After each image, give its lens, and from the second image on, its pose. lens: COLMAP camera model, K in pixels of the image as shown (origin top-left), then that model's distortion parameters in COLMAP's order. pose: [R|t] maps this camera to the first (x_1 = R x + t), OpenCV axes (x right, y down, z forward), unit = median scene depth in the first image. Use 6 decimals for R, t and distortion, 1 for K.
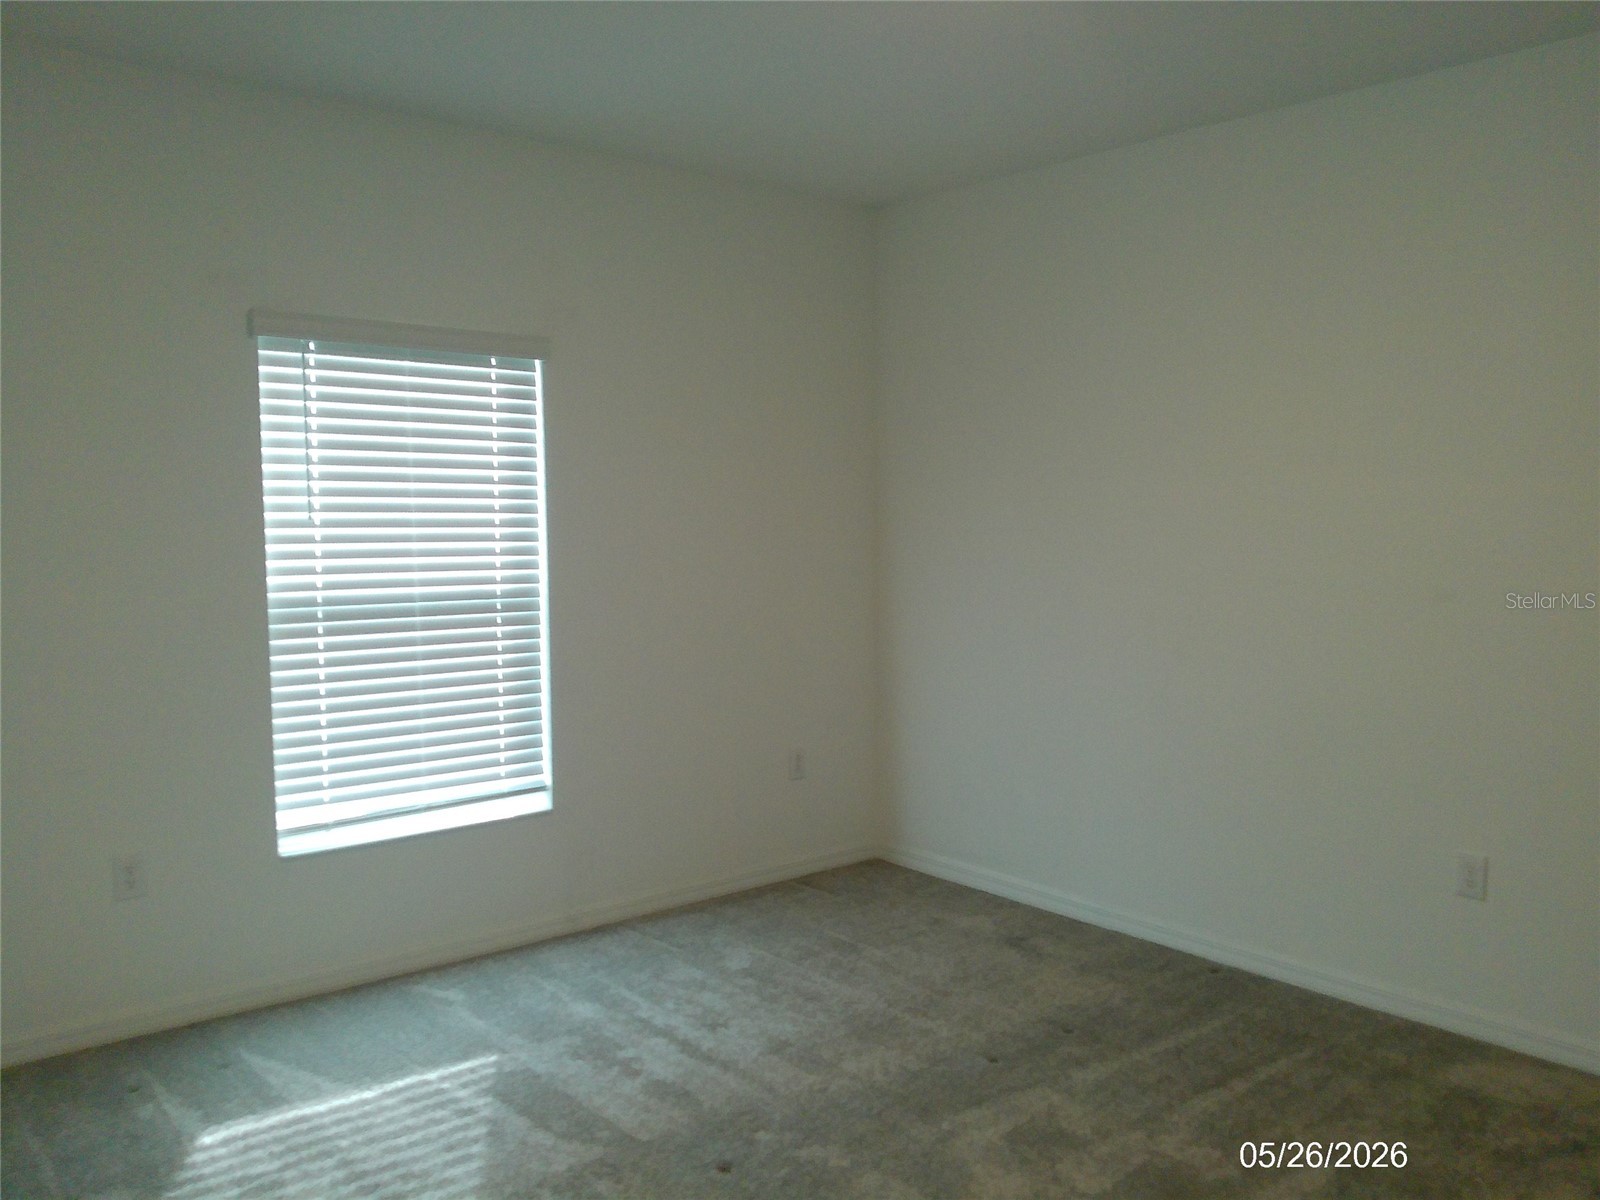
lens RADIAL K [[1306.2, 0, 802.4], [0, 1306.2, 606.4], [0, 0, 1]] dist [0.106065, -0.226108]
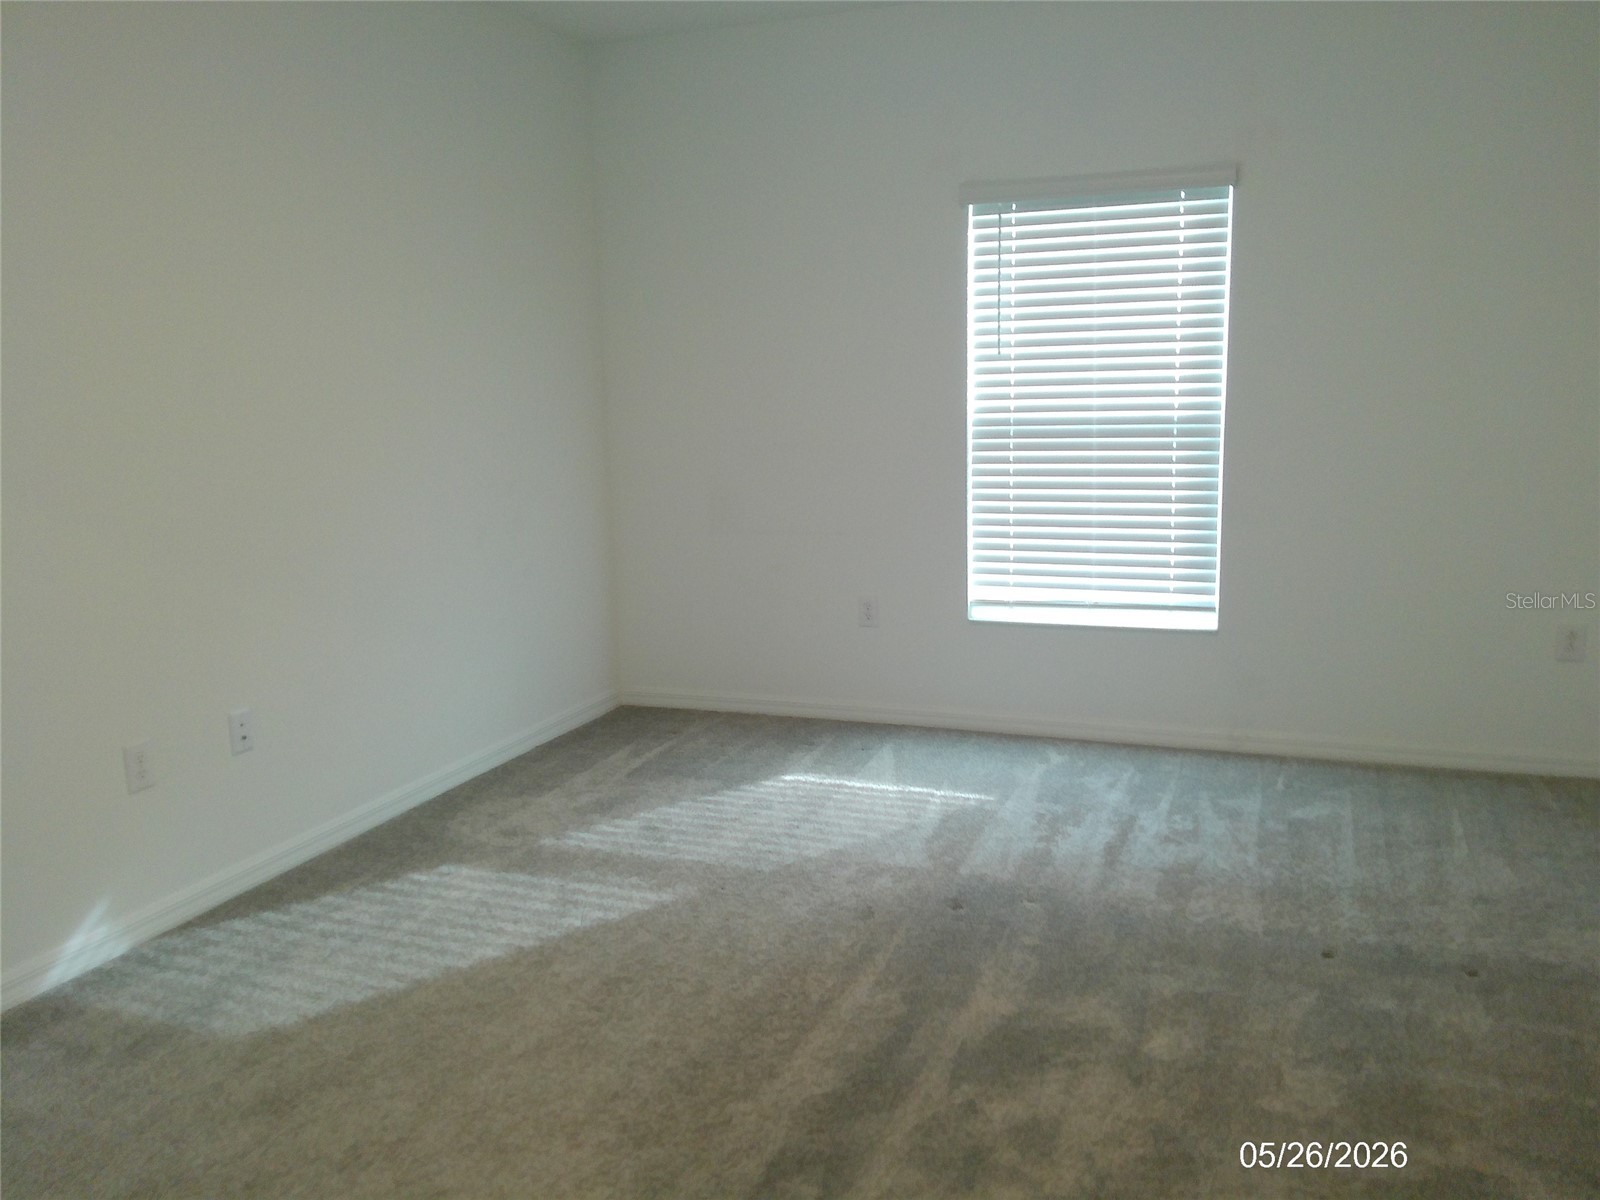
lens RADIAL K [[1306.2, 0, 802.4], [0, 1306.2, 606.4], [0, 0, 1]] dist [0.106065, -0.226108]
pose [[0.483248, 0.149313, -0.862657, 0.561165], [-0.036850, 0.987945, 0.150356, -0.009496], [0.874708, -0.040870, 0.482924, 0.210935]]
